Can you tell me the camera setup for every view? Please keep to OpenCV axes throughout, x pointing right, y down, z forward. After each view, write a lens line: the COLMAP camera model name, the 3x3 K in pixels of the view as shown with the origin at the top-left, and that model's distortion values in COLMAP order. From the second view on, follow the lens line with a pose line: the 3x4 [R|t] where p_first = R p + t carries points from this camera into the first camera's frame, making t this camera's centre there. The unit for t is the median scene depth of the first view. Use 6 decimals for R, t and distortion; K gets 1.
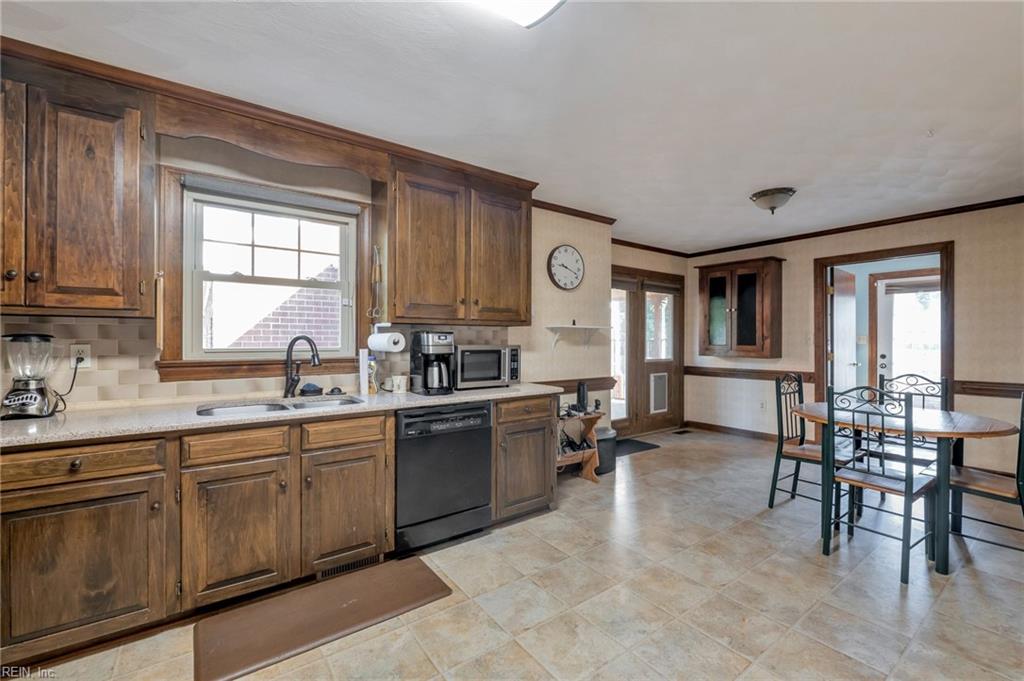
lens RADIAL K [[428.7, 0, 513.4], [0, 428.7, 338.0], [0, 0, 1]] dist [-0.001837, -0.002400]
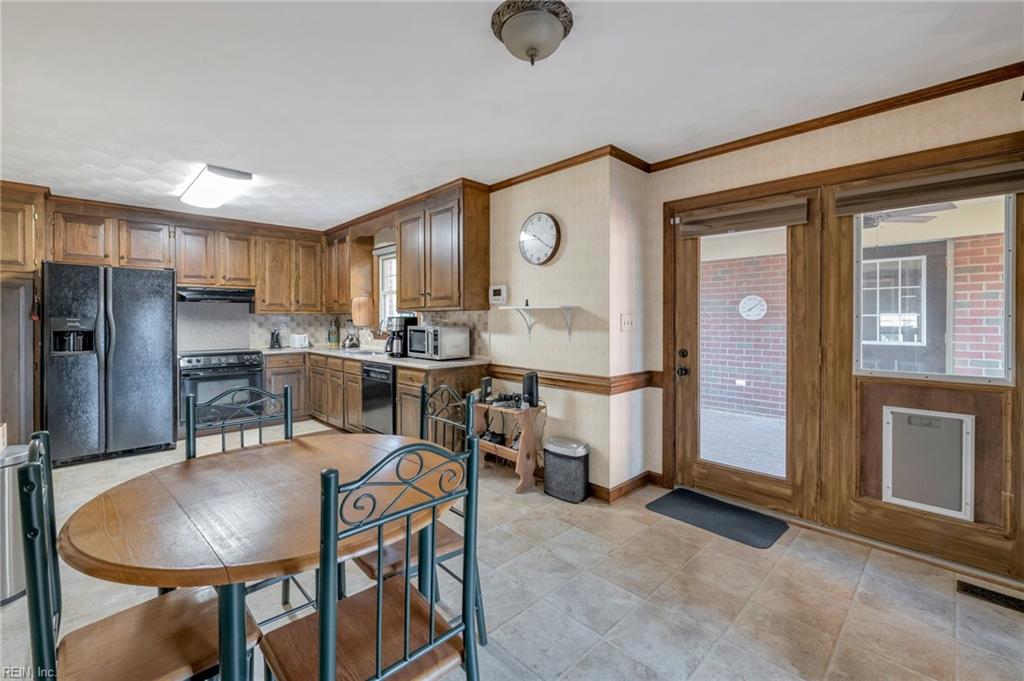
lens RADIAL K [[428.7, 0, 507.1], [0, 428.7, 322.7], [0, 0, 1]] dist [-0.001837, -0.002400]
pose [[0.144780, 0.007021, -0.989439, 1.439530], [0.003403, 0.999965, 0.007593, -0.004150], [0.989458, -0.004467, 0.144751, 1.203240]]
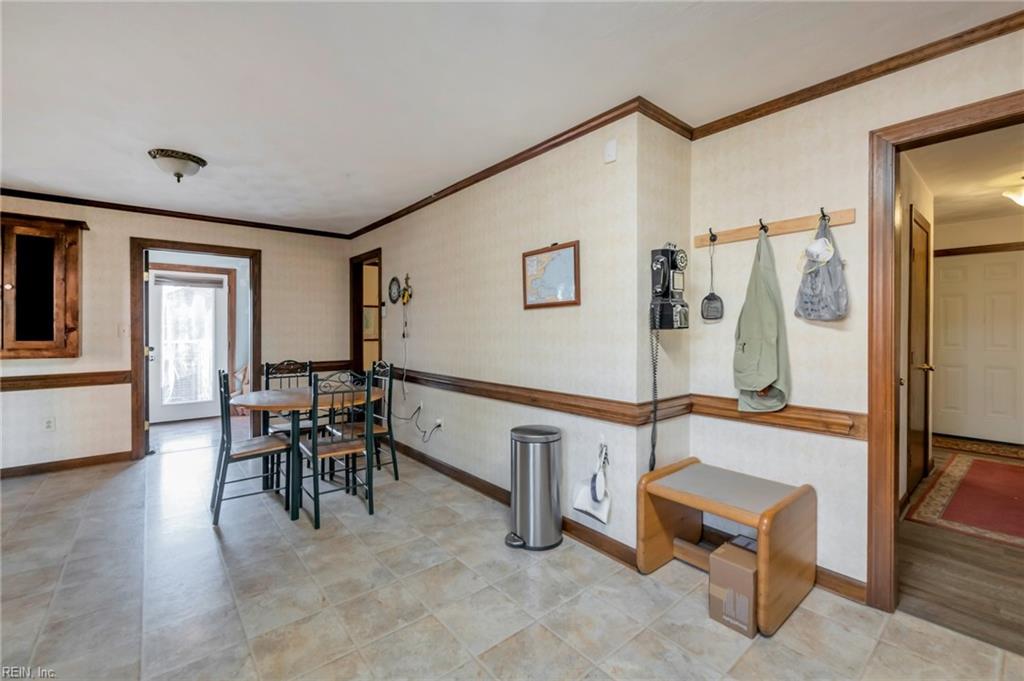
lens RADIAL K [[428.7, 0, 520.4], [0, 428.7, 332.7], [0, 0, 1]] dist [-0.001837, -0.002400]
pose [[-0.077211, -0.005643, 0.996999, -0.375186], [-0.001514, 0.999983, 0.005542, -0.000973], [-0.997014, -0.001082, -0.077218, 0.534499]]
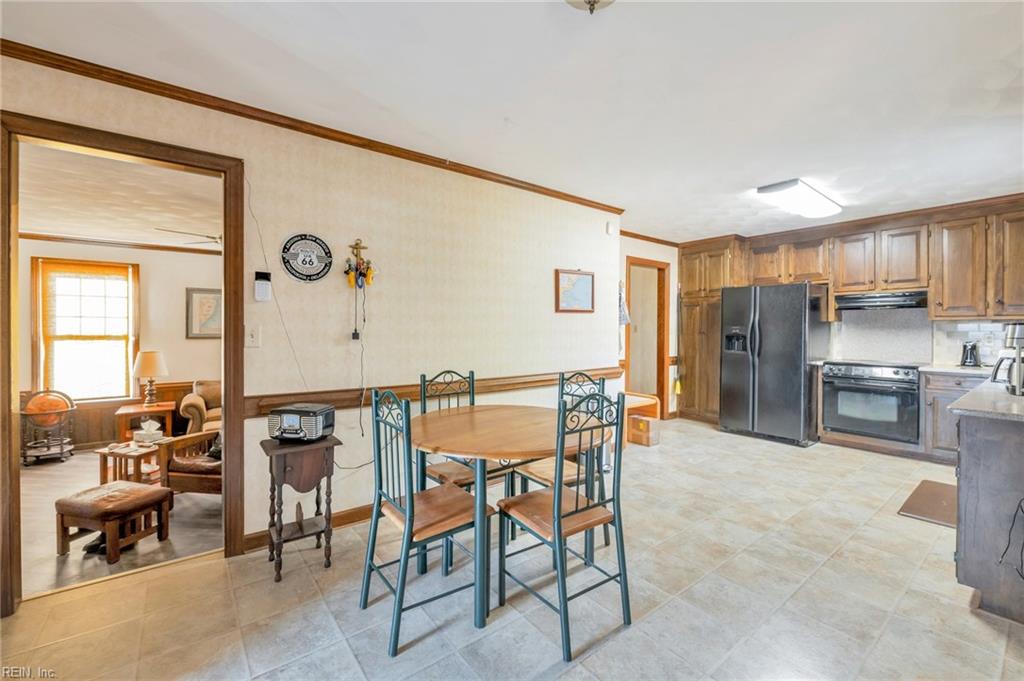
lens RADIAL K [[428.7, 0, 518.2], [0, 428.7, 336.2], [0, 0, 1]] dist [-0.001837, -0.002400]
pose [[-0.999041, -0.001164, -0.043771, 0.924806], [-0.002021, 0.999807, 0.019527, -0.004923], [0.043740, 0.019597, -0.998851, 1.869368]]
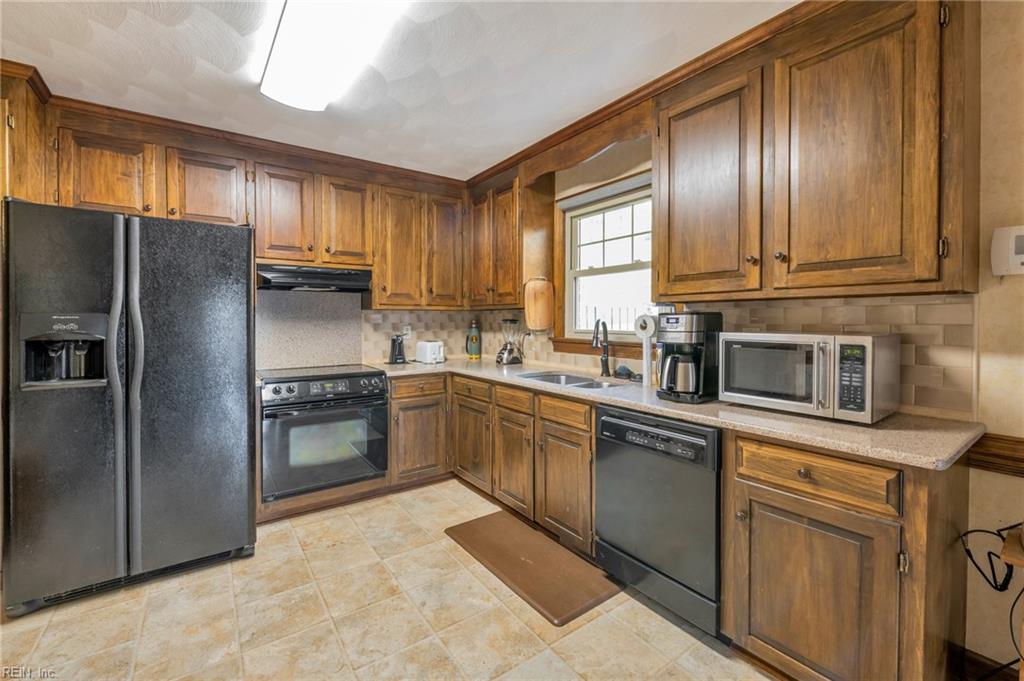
lens RADIAL K [[428.7, 0, 497.7], [0, 428.7, 326.8], [0, 0, 1]] dist [-0.001837, -0.002400]
pose [[-0.023415, 0.014170, -0.999625, 0.553069], [0.002292, 0.999898, 0.014121, -0.001598], [0.999723, -0.001961, -0.023446, 0.735431]]
